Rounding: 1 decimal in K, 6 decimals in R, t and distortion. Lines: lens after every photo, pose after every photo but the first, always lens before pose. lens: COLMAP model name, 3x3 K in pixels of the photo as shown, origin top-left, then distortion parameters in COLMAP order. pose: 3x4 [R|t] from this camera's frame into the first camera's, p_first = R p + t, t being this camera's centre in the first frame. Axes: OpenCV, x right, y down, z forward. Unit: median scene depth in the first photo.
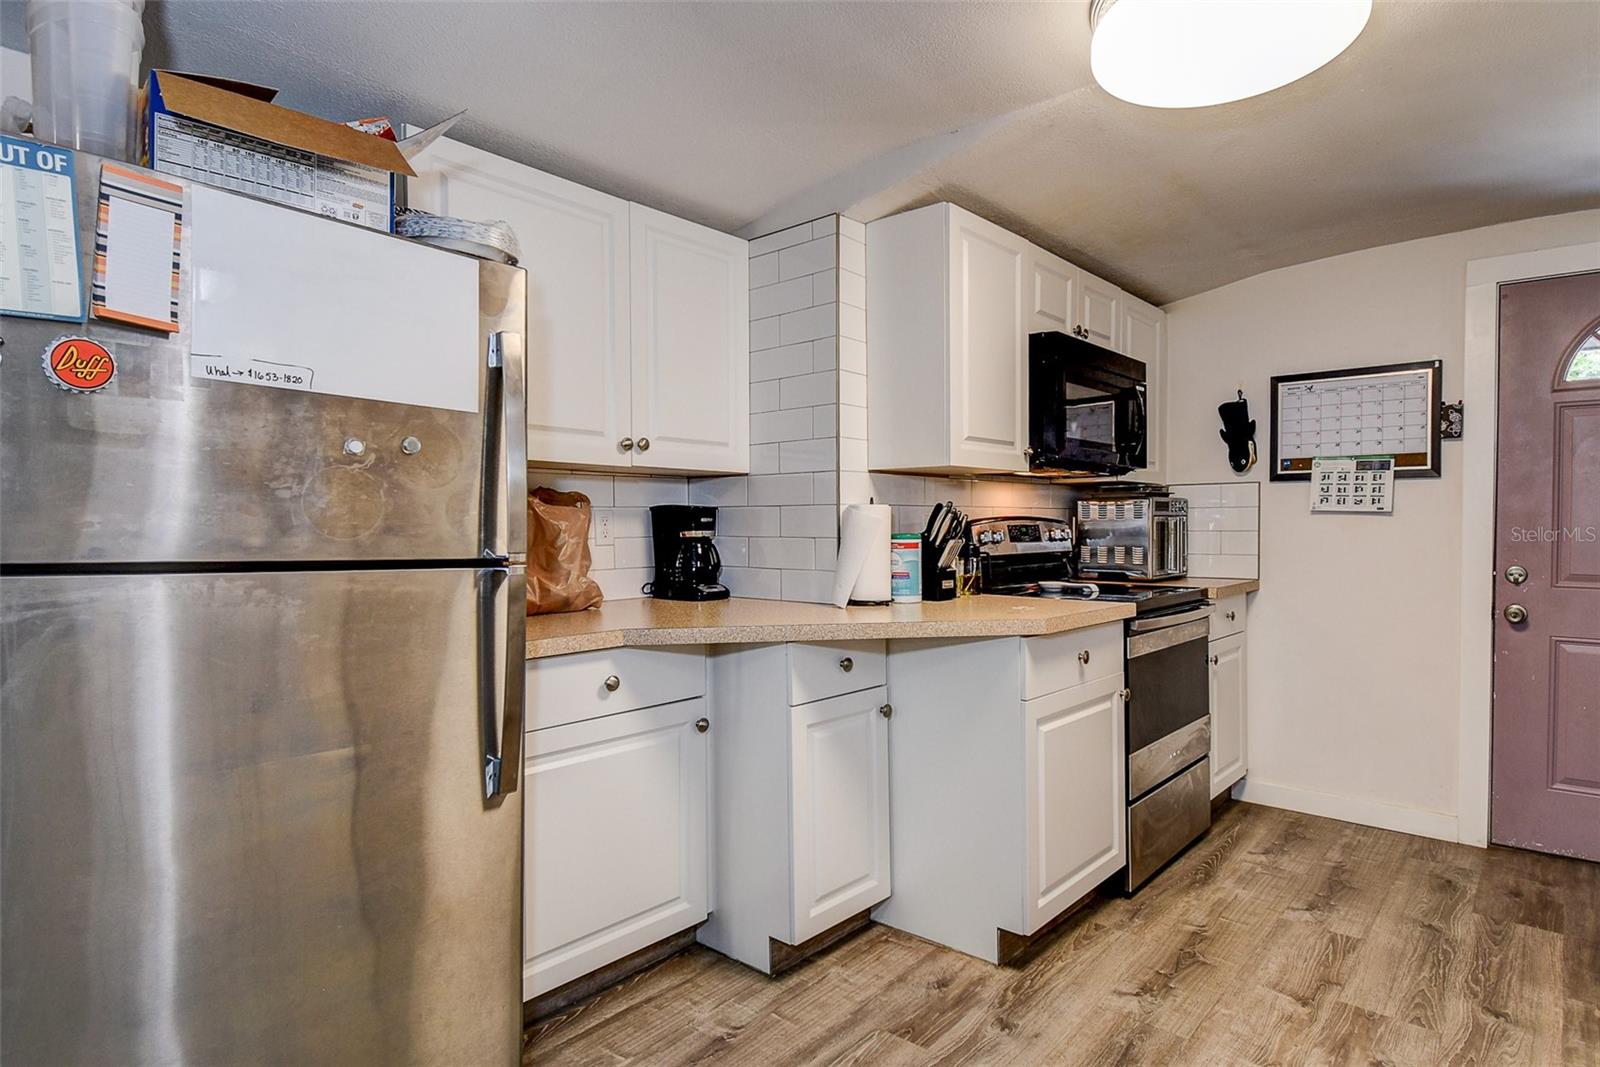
lens RADIAL K [[862.8, 0, 862.5], [0, 862.8, 543.4], [0, 0, 1]] dist [0.037445, -0.037337]
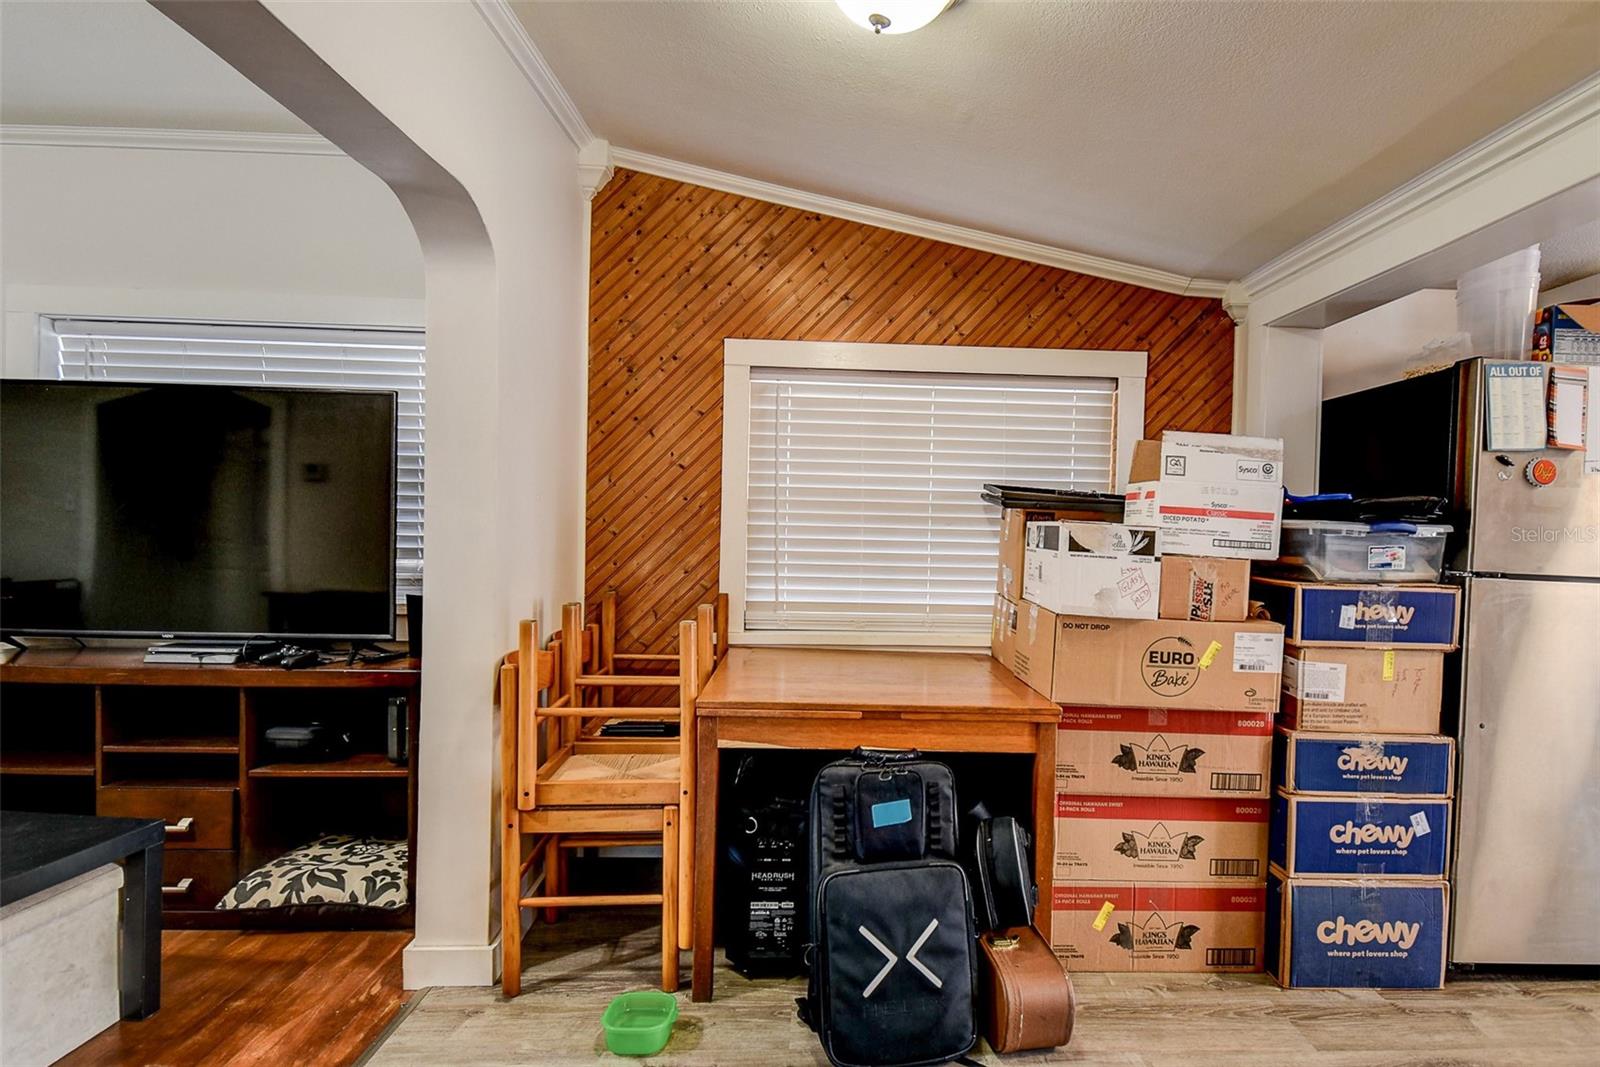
lens RADIAL K [[860.5, 0, 865.1], [0, 860.5, 539.8], [0, 0, 1]] dist [0.035027, -0.024496]
pose [[0.666590, 0.025546, -0.744987, -0.272280], [-0.040108, 0.999194, -0.001624, 0.005331], [0.744345, 0.030962, 0.667077, -0.857458]]
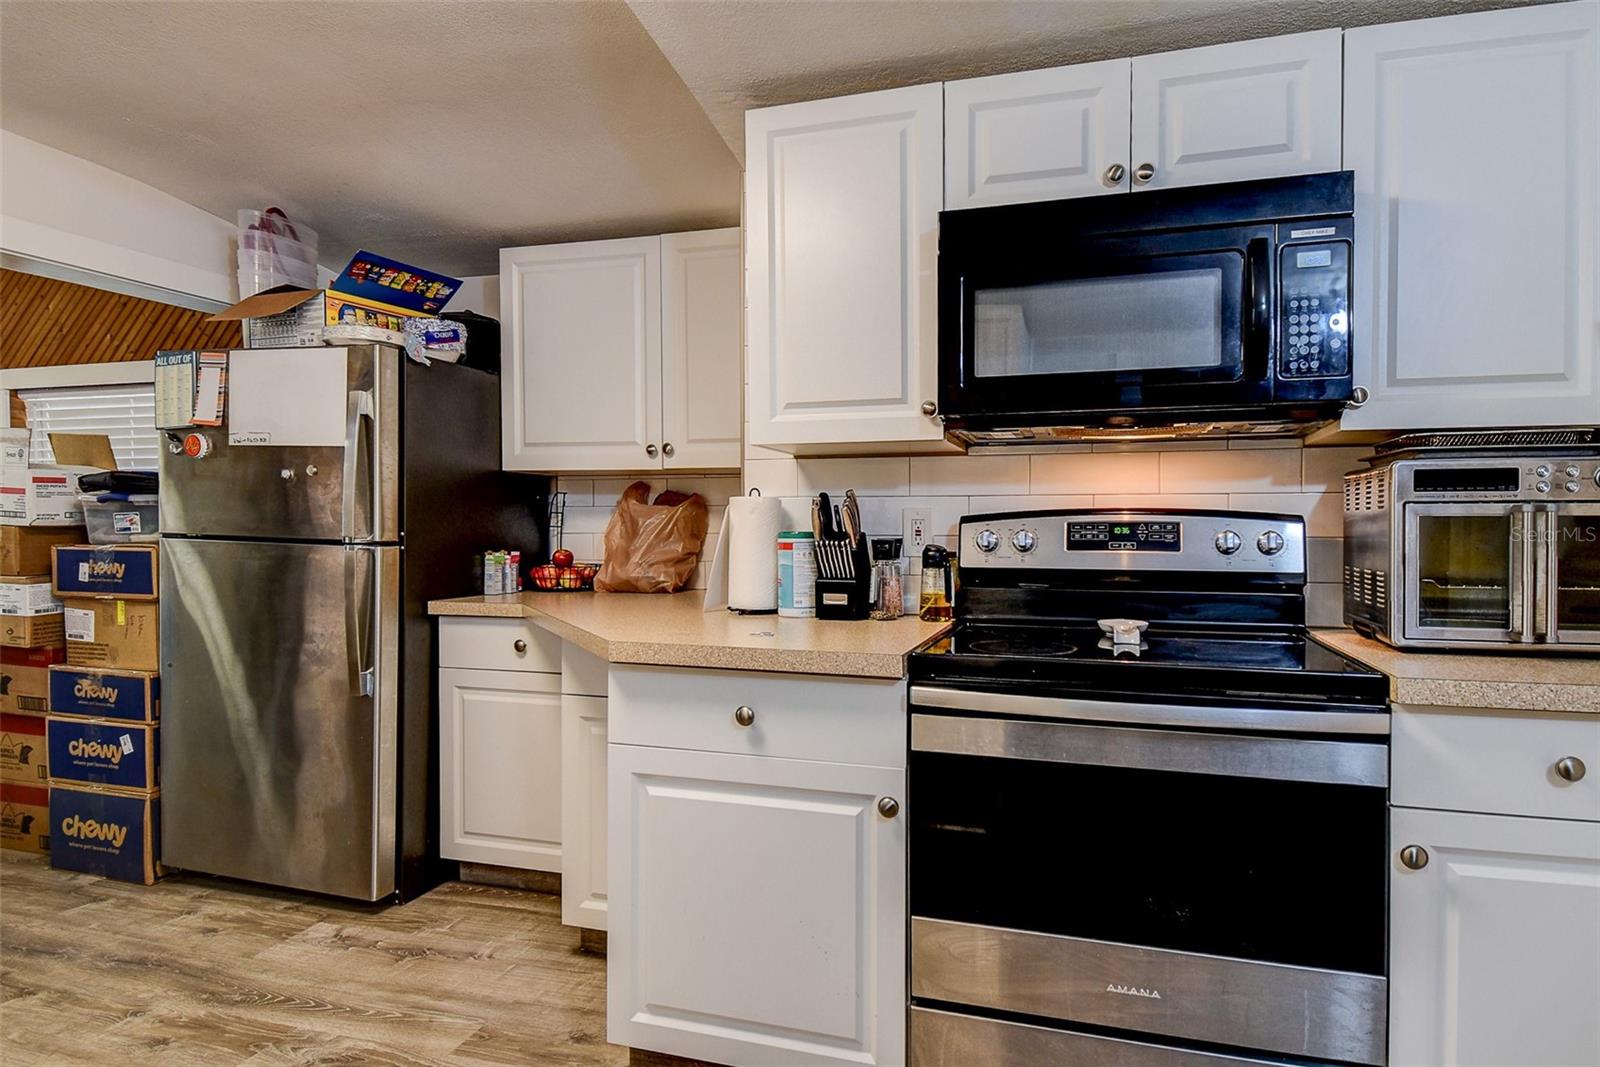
lens RADIAL K [[860.5, 0, 865.1], [0, 860.5, 539.8], [0, 0, 1]] dist [0.035027, -0.024496]
pose [[0.404550, 0.022163, -0.914247, 1.114715], [-0.023551, 0.999627, 0.013812, -0.021098], [0.914213, 0.015944, 0.404921, 0.999797]]
